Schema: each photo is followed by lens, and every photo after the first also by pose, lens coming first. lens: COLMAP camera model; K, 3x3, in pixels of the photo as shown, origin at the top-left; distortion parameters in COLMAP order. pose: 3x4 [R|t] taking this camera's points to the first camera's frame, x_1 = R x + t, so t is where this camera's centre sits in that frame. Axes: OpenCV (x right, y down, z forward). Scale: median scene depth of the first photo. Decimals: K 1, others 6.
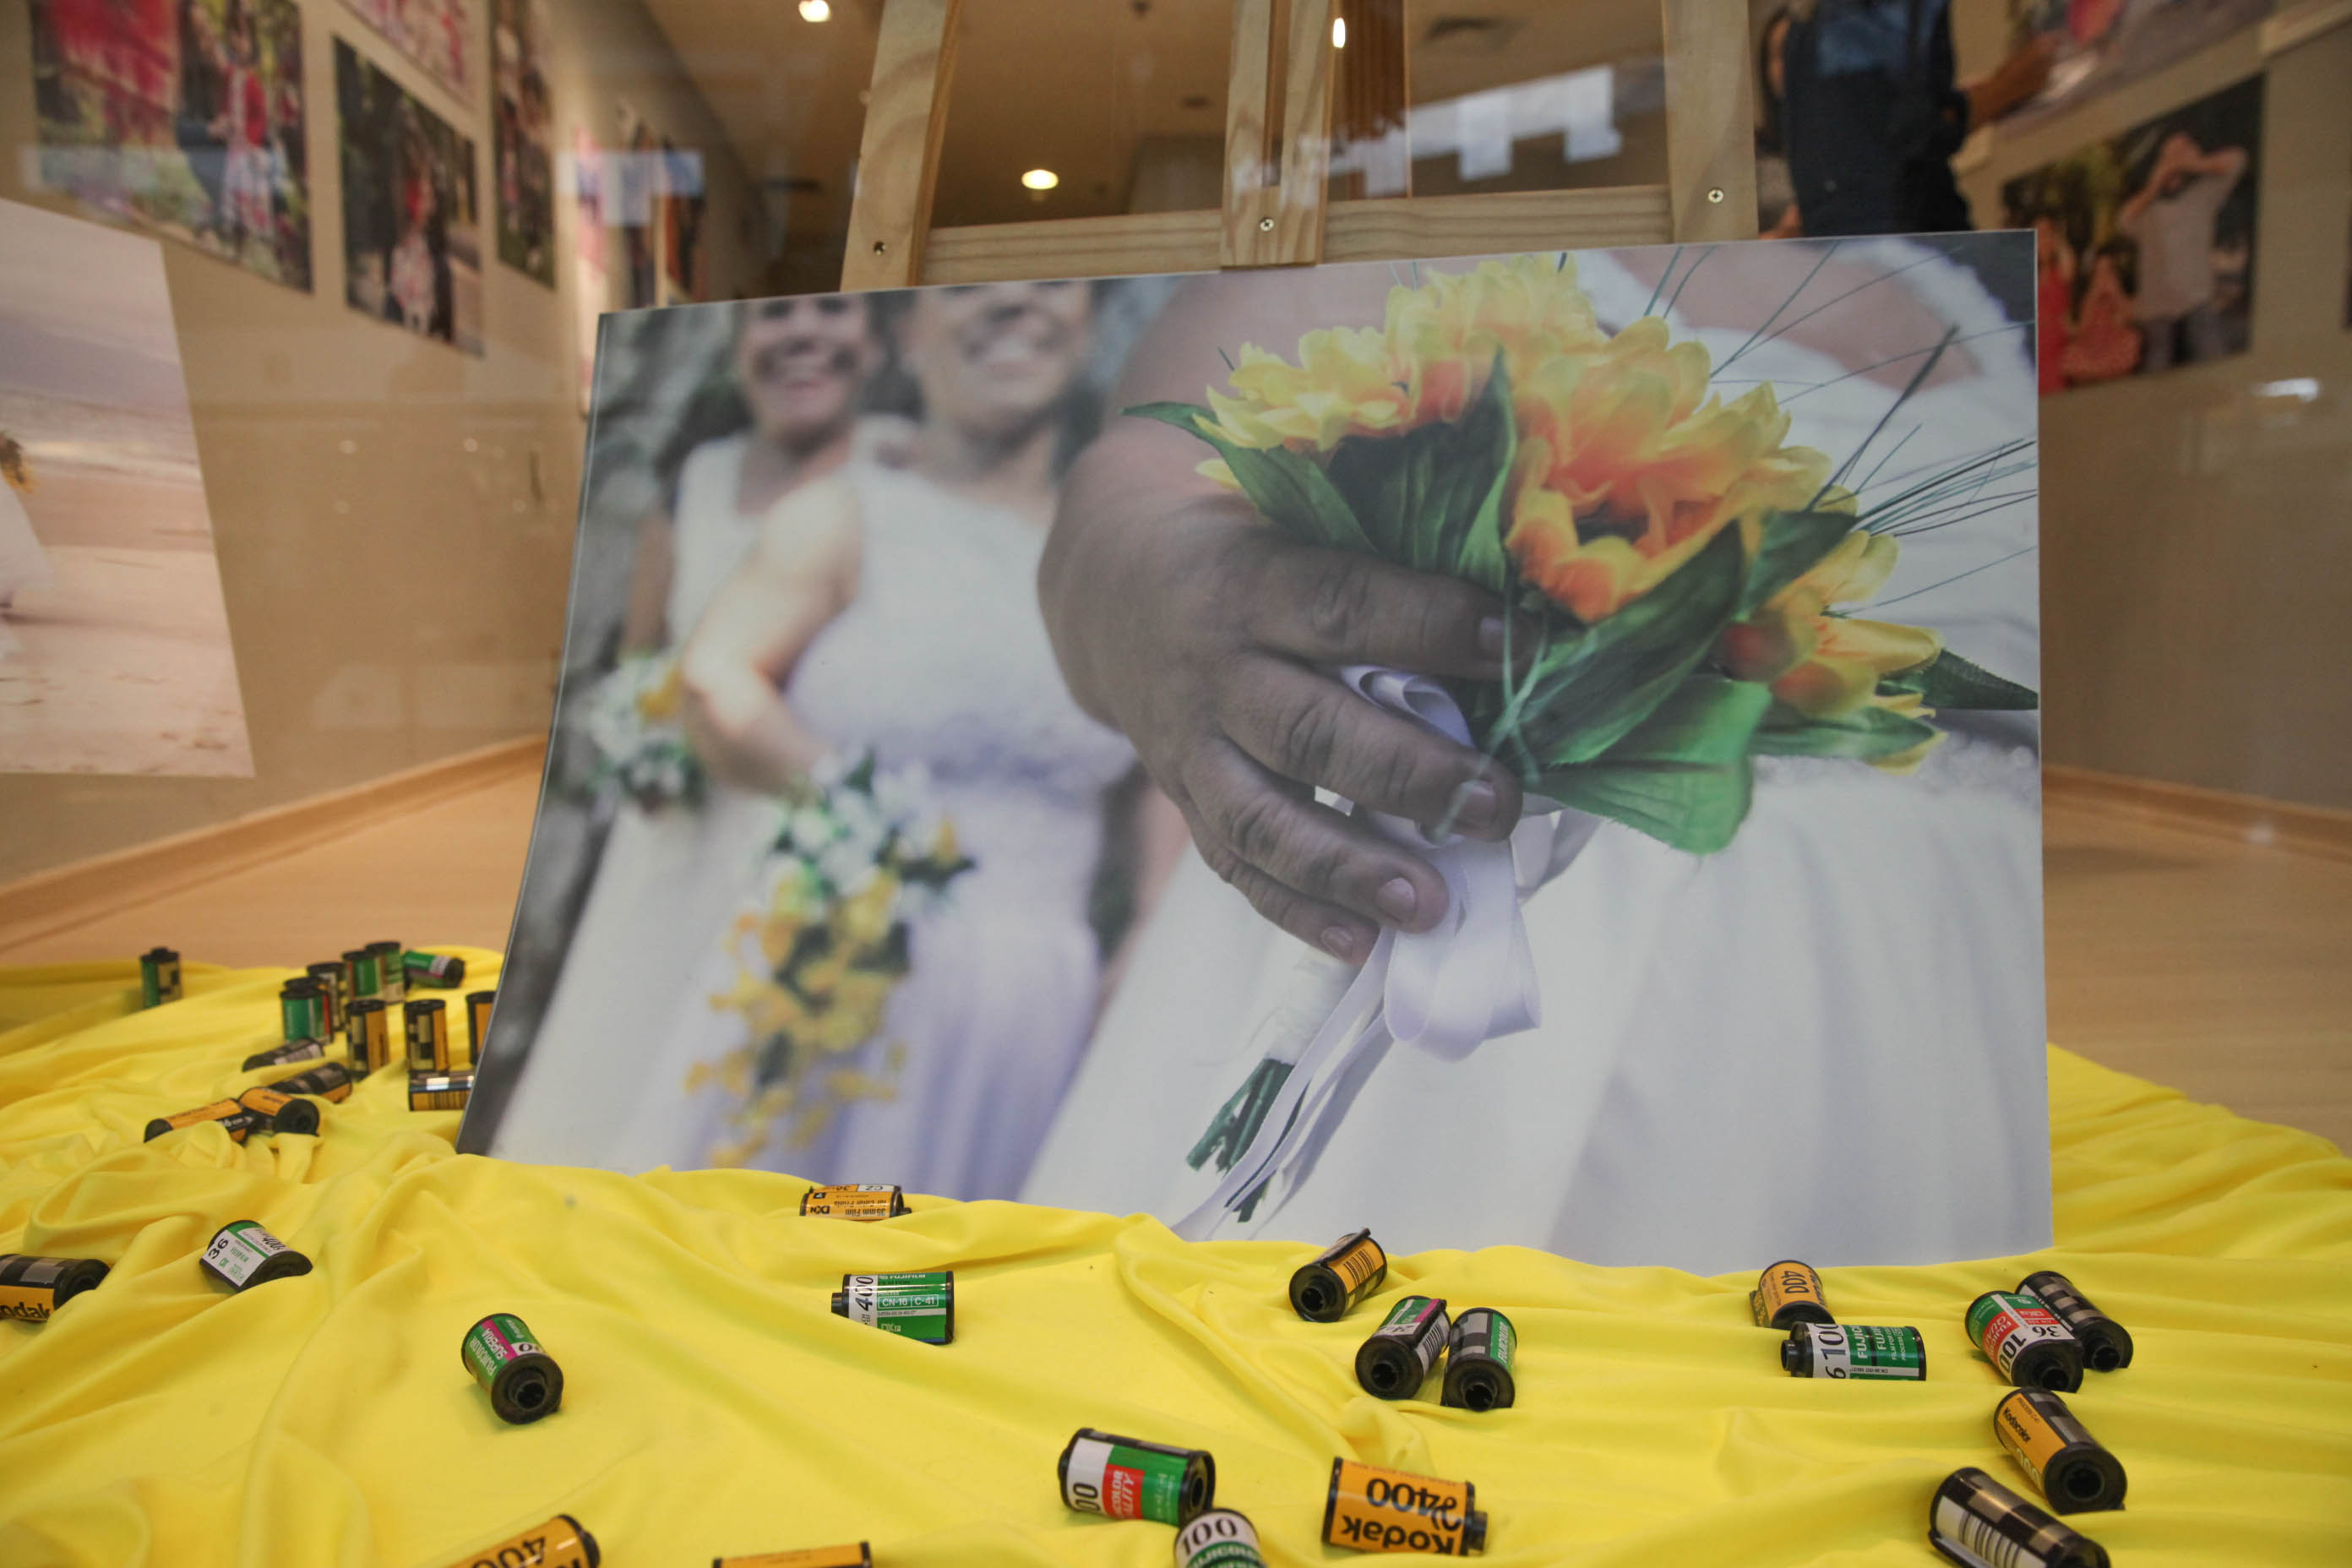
lens RADIAL K [[1559.9, 0, 1173.5], [0, 1559.9, 791.1], [0, 0, 1]] dist [-0.090631, 0.046088]
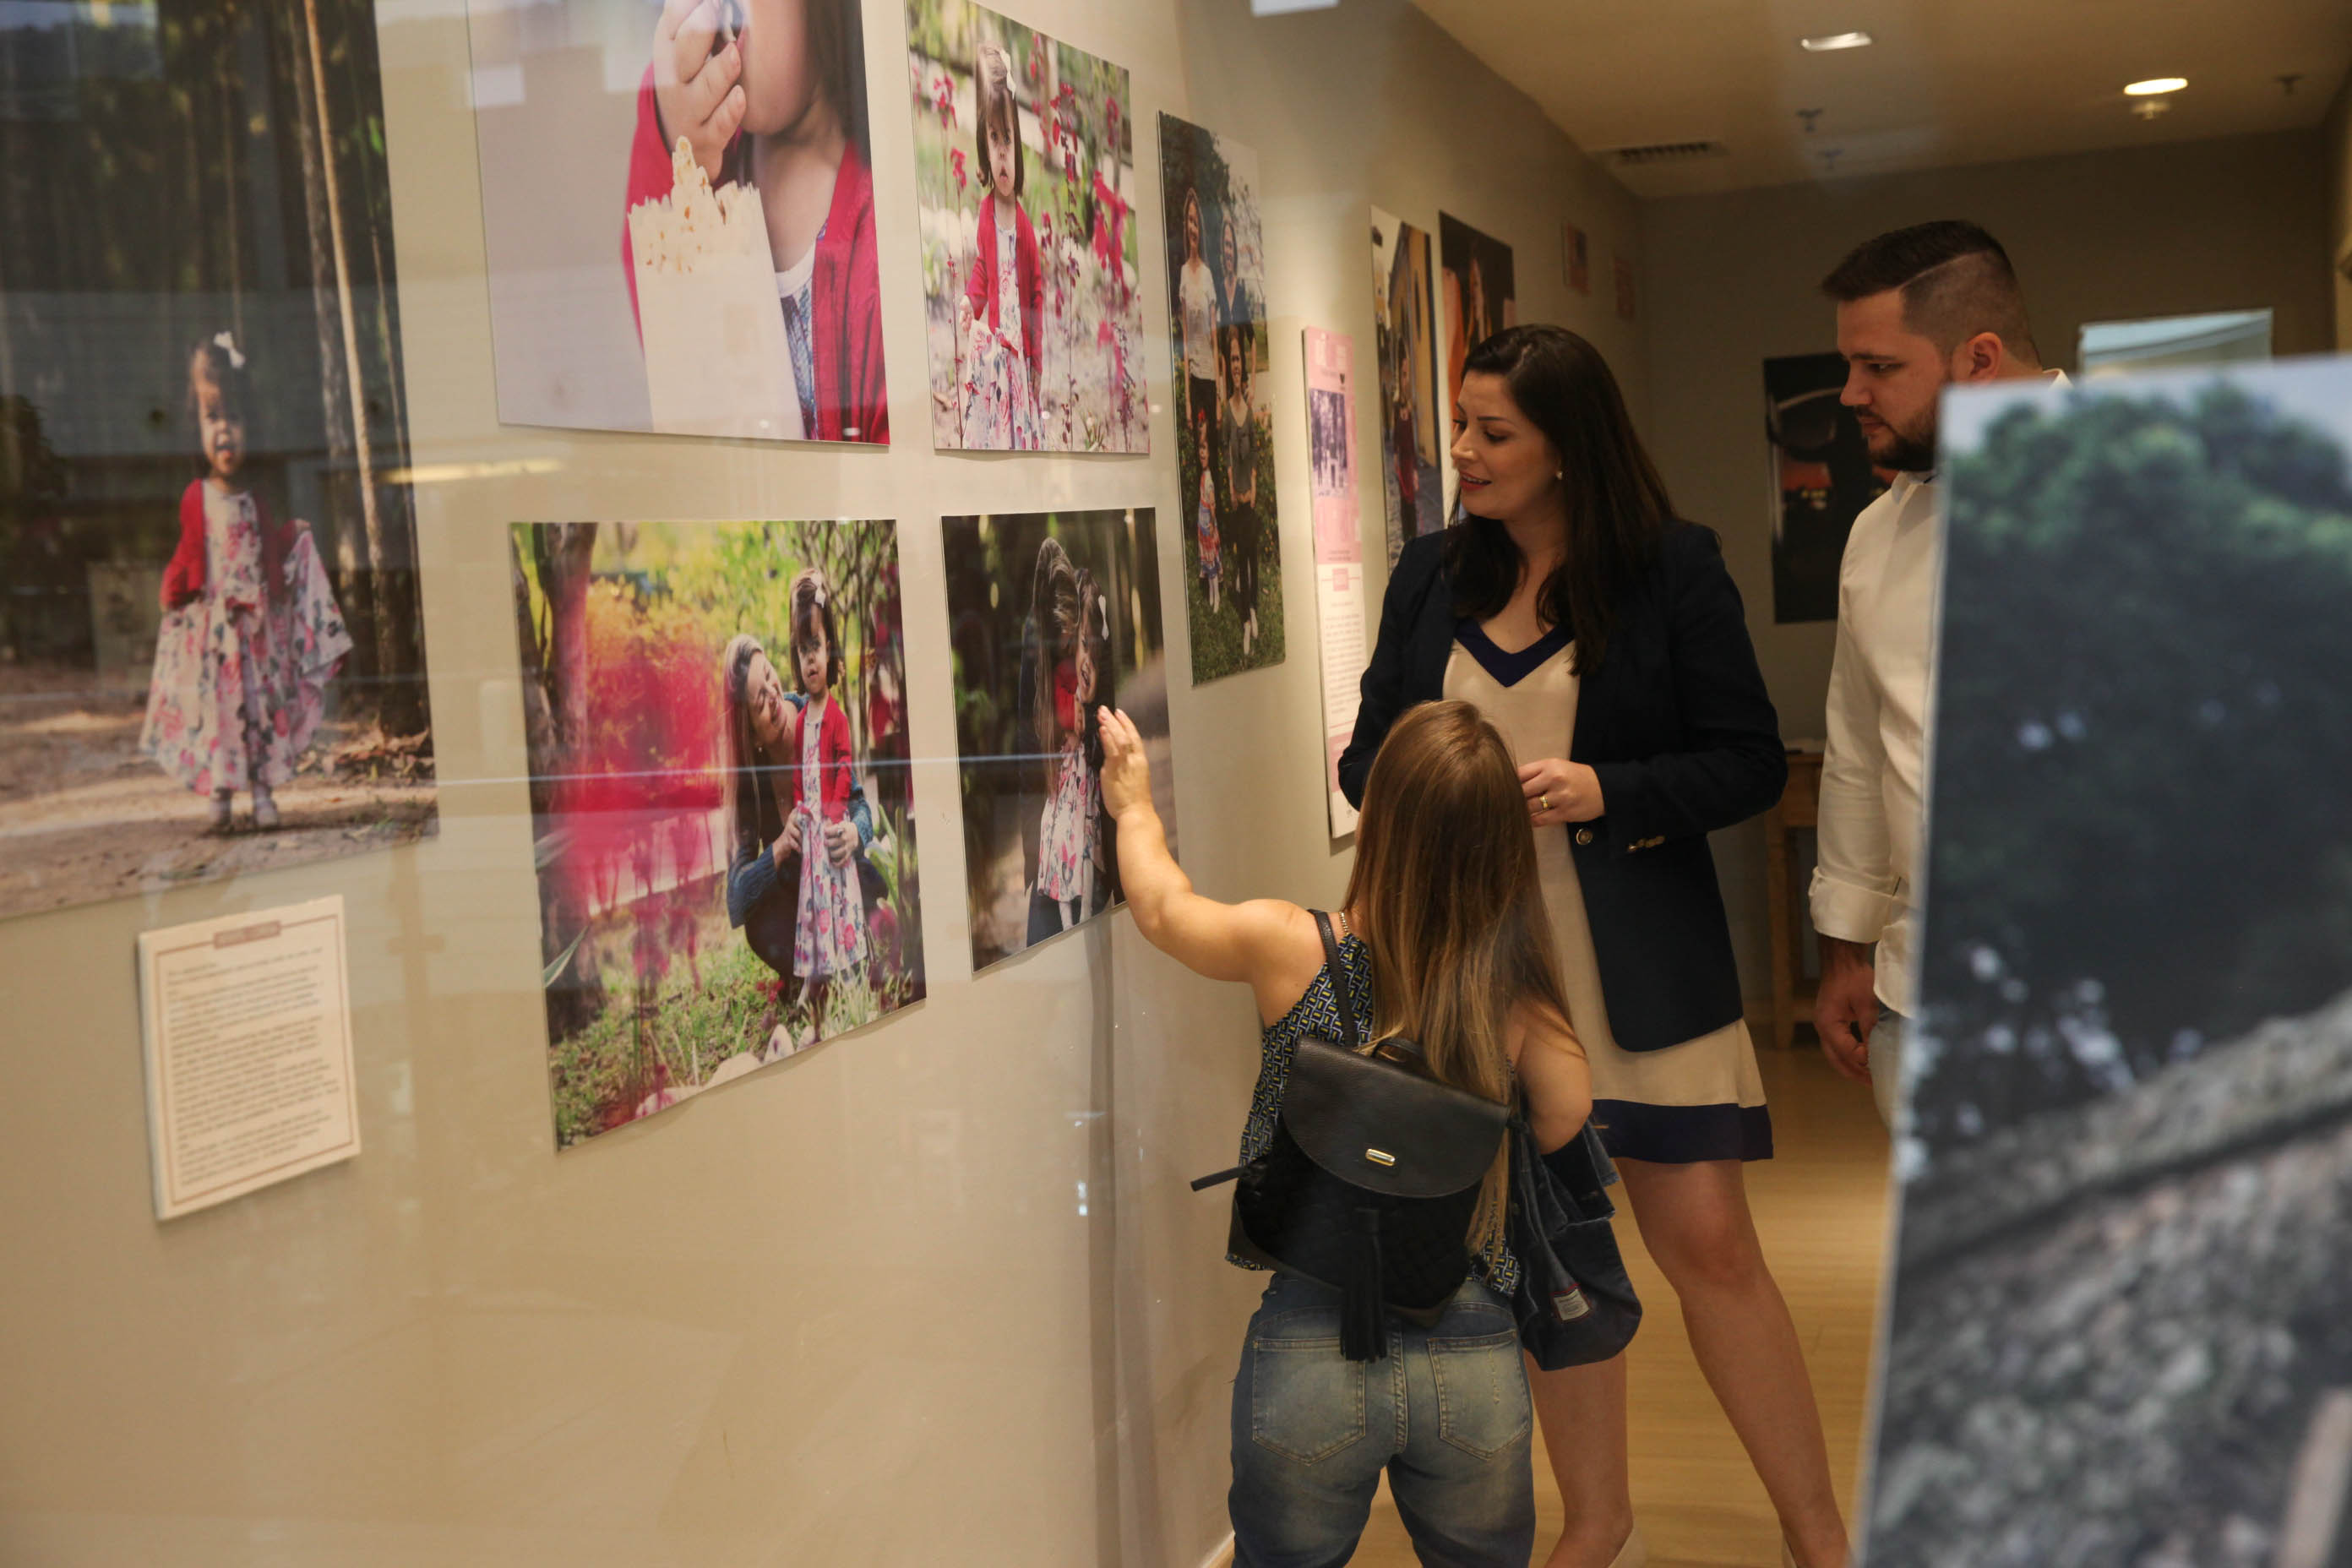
lens RADIAL K [[2887.7, 0, 1166.1], [0, 2887.7, 806.3], [0, 0, 1]] dist [0.029491, 0.000000]
pose [[0.920040, -0.026837, -0.390904, -0.157358], [0.014089, 0.999272, -0.035443, -1.222966], [0.391571, 0.027102, 0.919749, 0.032128]]
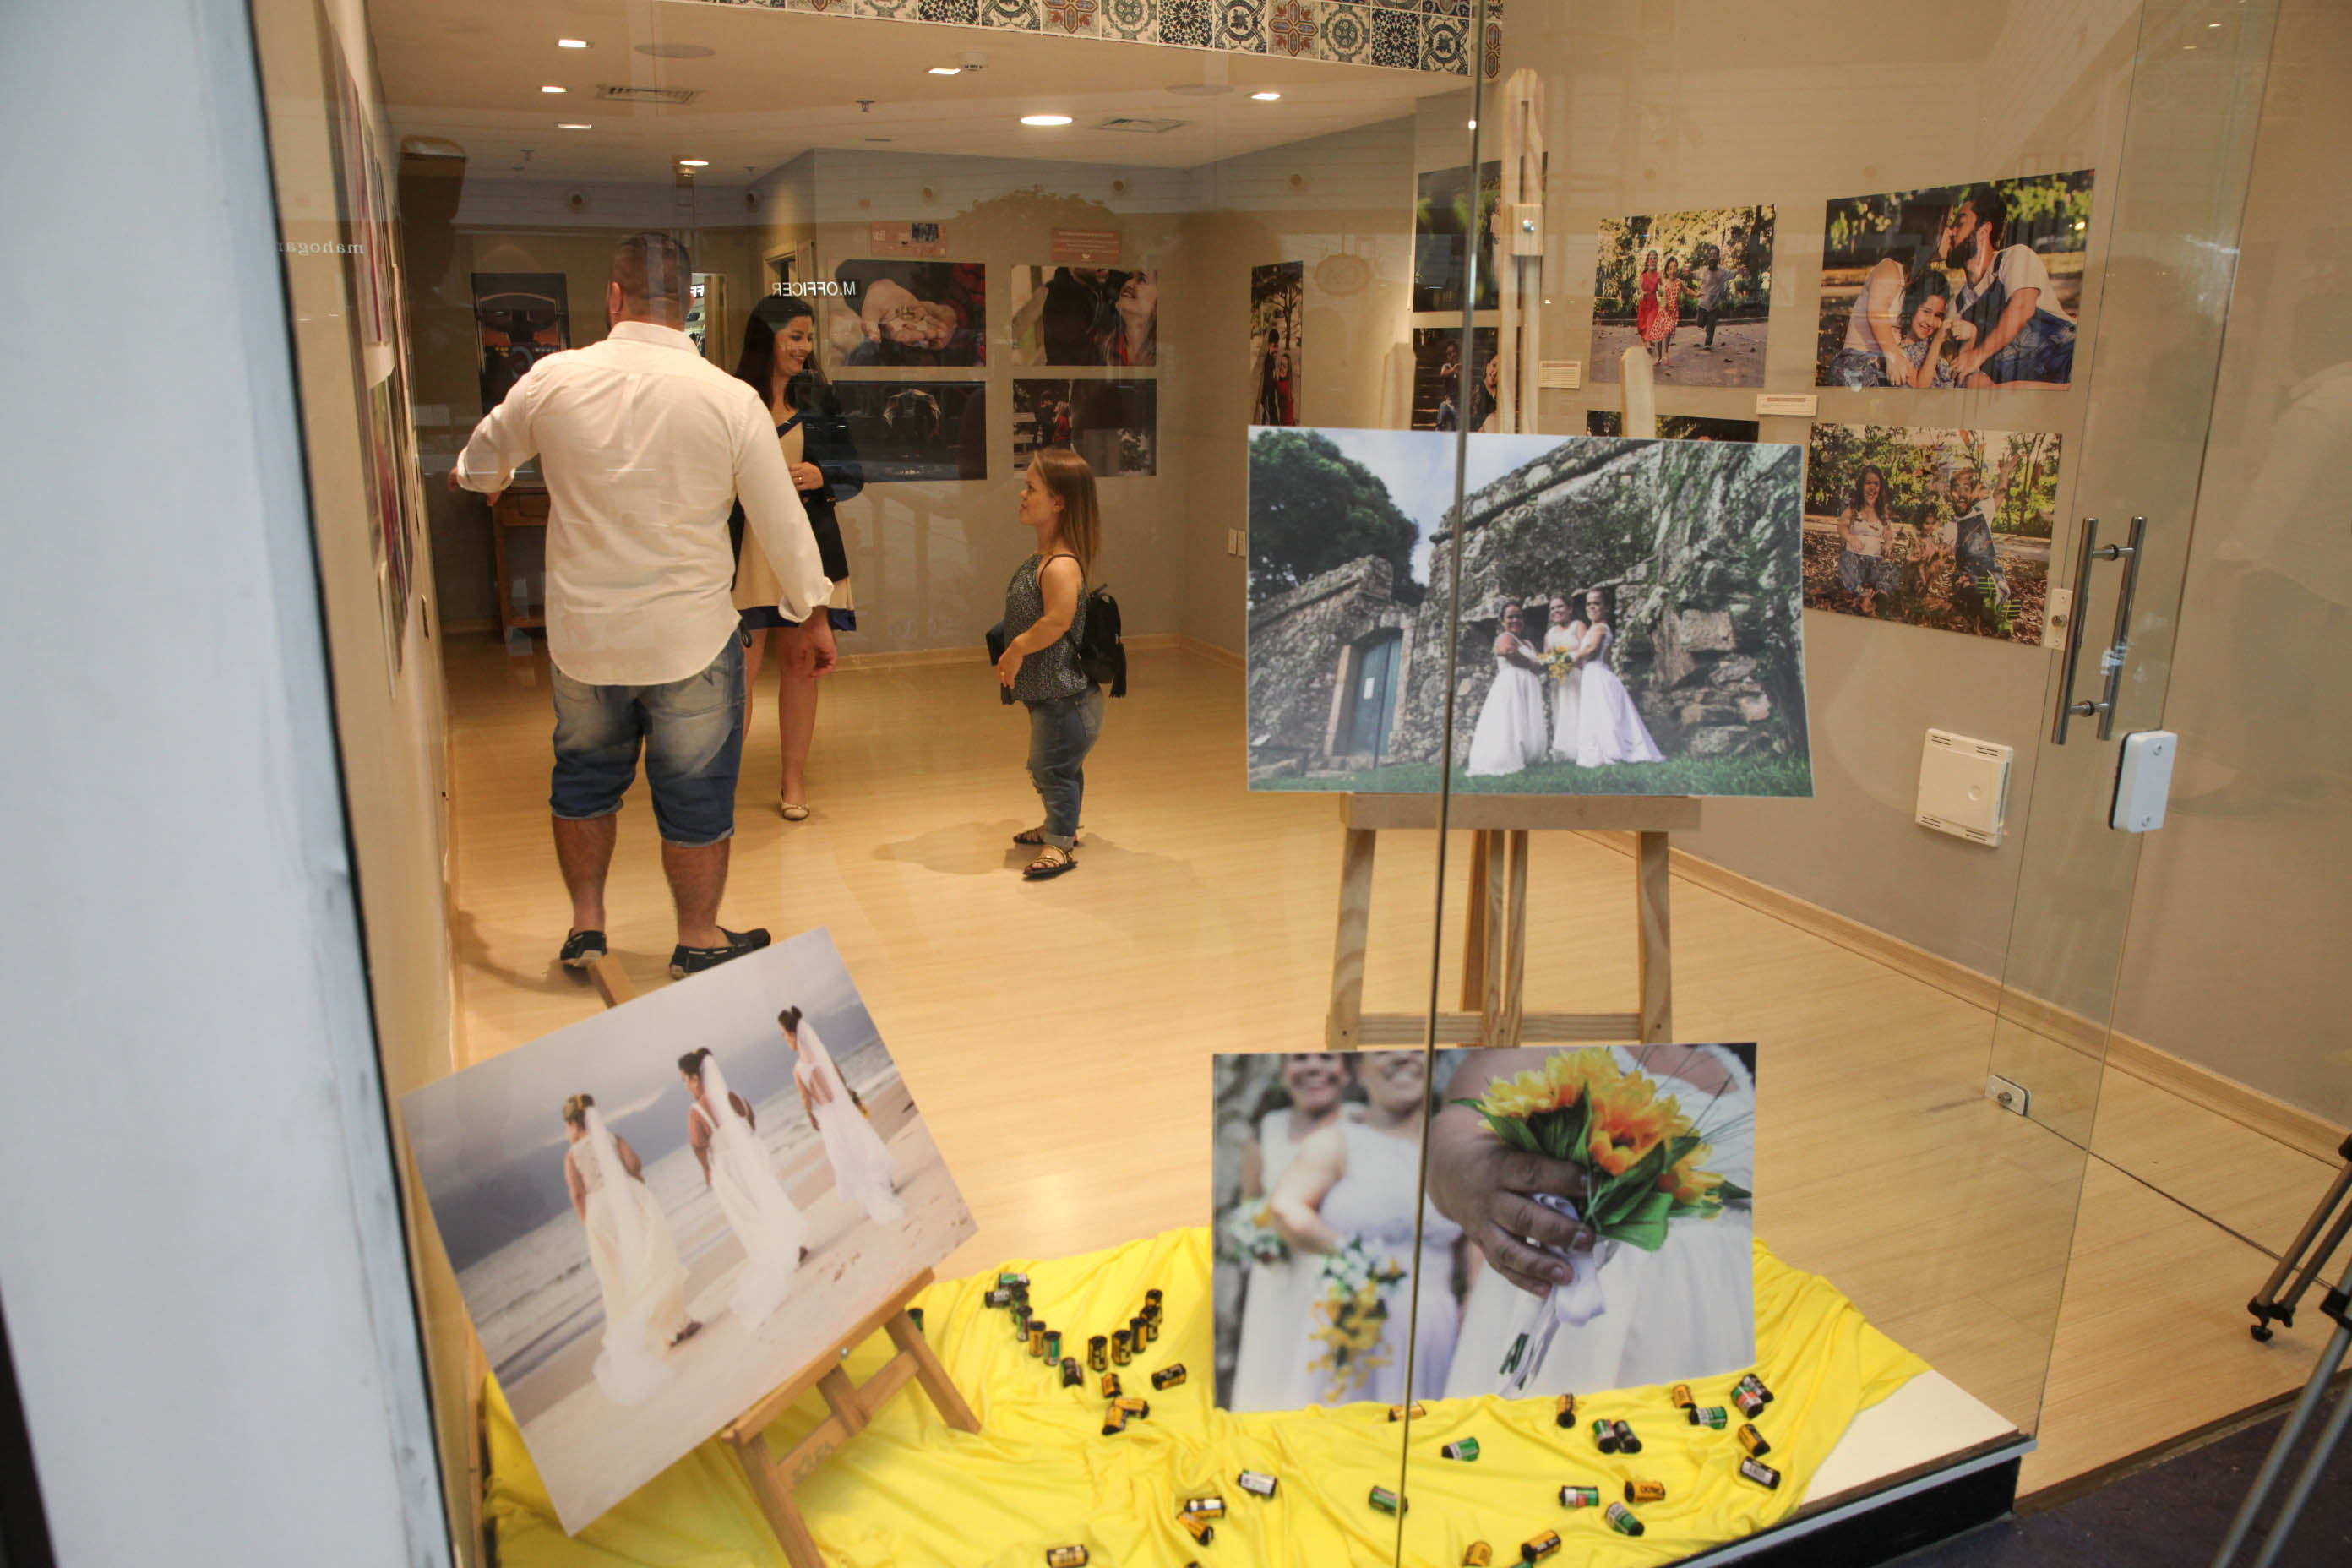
lens RADIAL K [[1612.6, 0, 1155.4], [0, 1612.6, 780.5], [0, 0, 1]] dist [-0.117869, 0.086279]
pose [[0.950328, -0.072088, 0.302788, -1.330349], [0.028277, 0.988783, 0.146659, -1.233020], [-0.309964, -0.130812, 0.941706, -1.376175]]
